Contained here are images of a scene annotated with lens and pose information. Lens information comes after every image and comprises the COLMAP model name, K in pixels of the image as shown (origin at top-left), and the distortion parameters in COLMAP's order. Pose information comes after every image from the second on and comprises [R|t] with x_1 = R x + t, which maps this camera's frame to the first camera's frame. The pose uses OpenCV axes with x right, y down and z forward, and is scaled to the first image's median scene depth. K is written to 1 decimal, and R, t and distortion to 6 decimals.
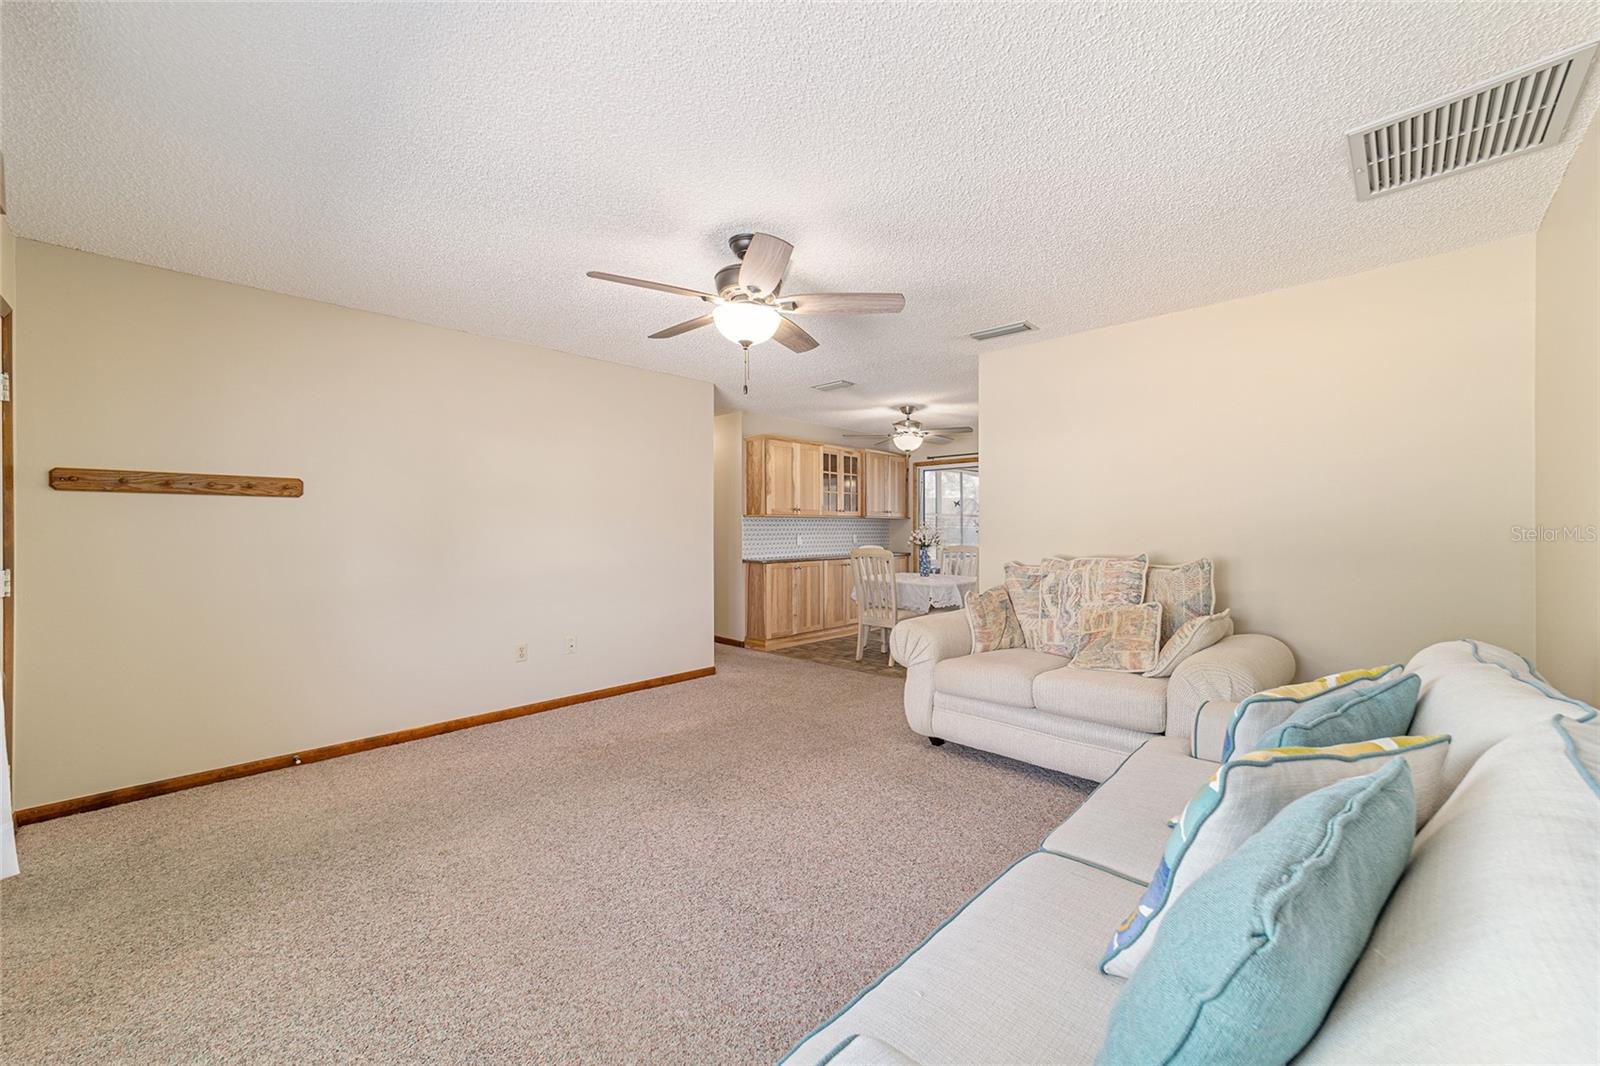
lens RADIAL K [[609.0, 0, 806.0], [0, 609.0, 529.1], [0, 0, 1]] dist [-0.017184, 0.008581]
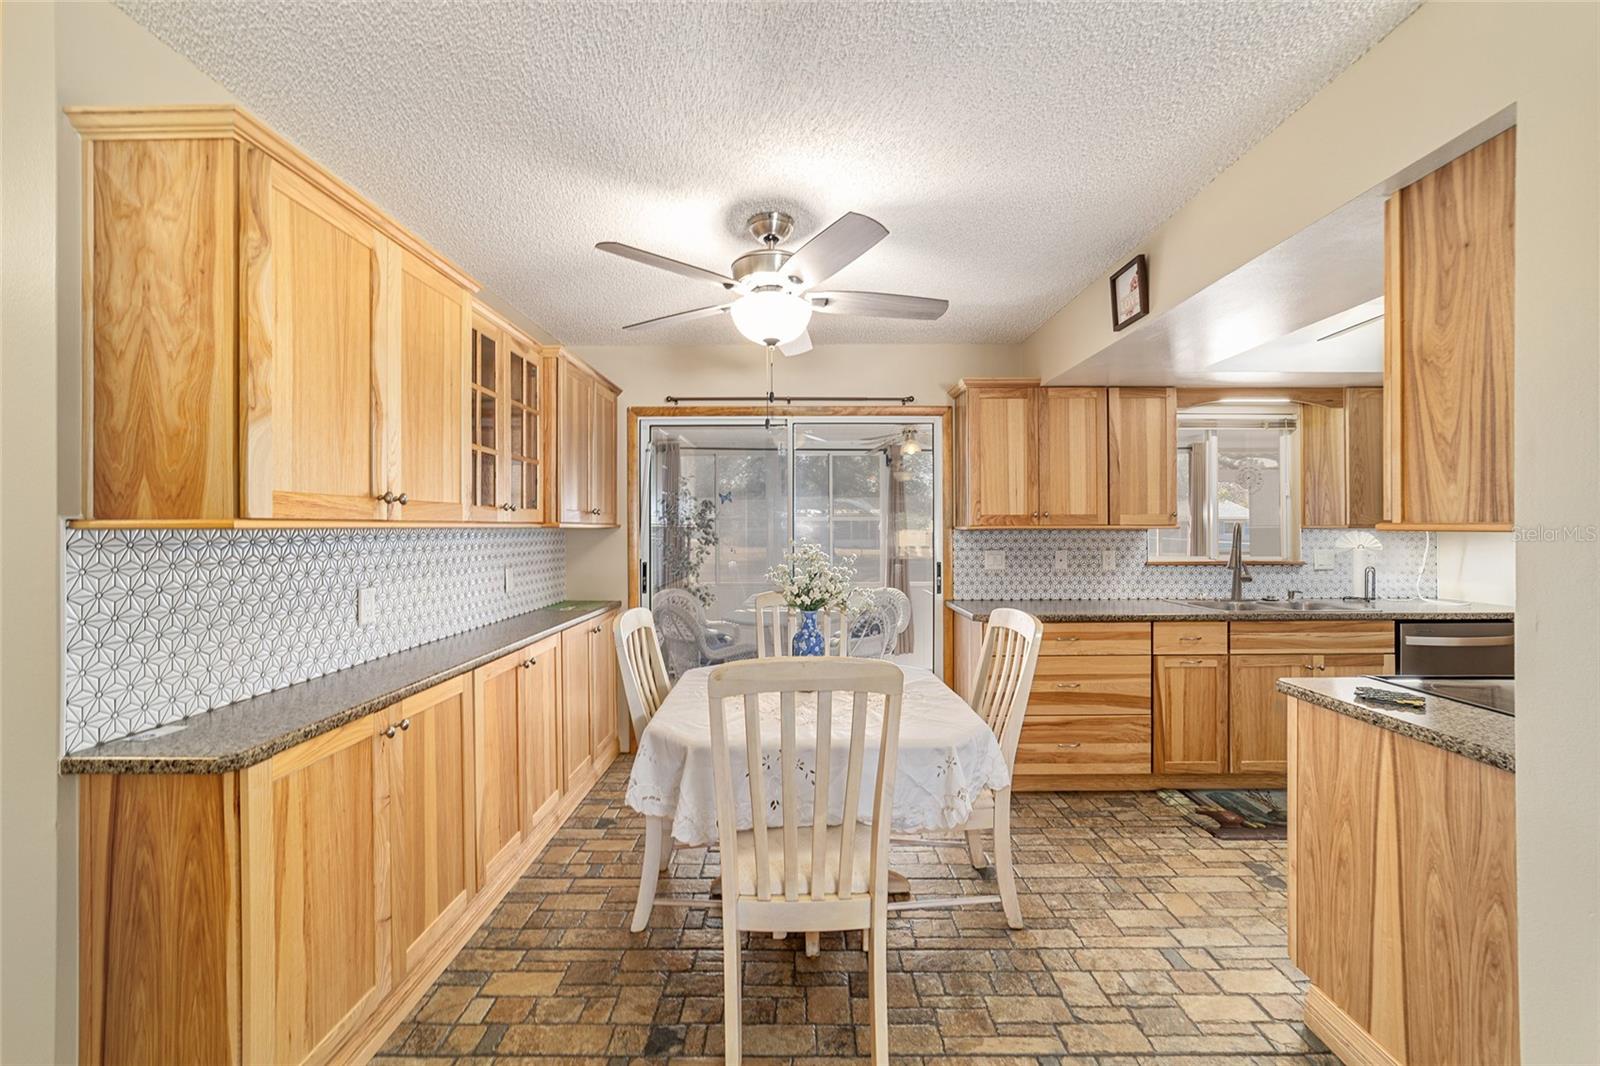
lens RADIAL K [[630.7, 0, 800.3], [0, 630.7, 526.8], [0, 0, 1]] dist [-0.017973, 0.009629]
pose [[0.722008, 0.004765, 0.691868, -0.072438], [0.000741, 0.999970, -0.007660, -0.017965], [-0.691884, 0.006044, 0.721983, 0.693177]]
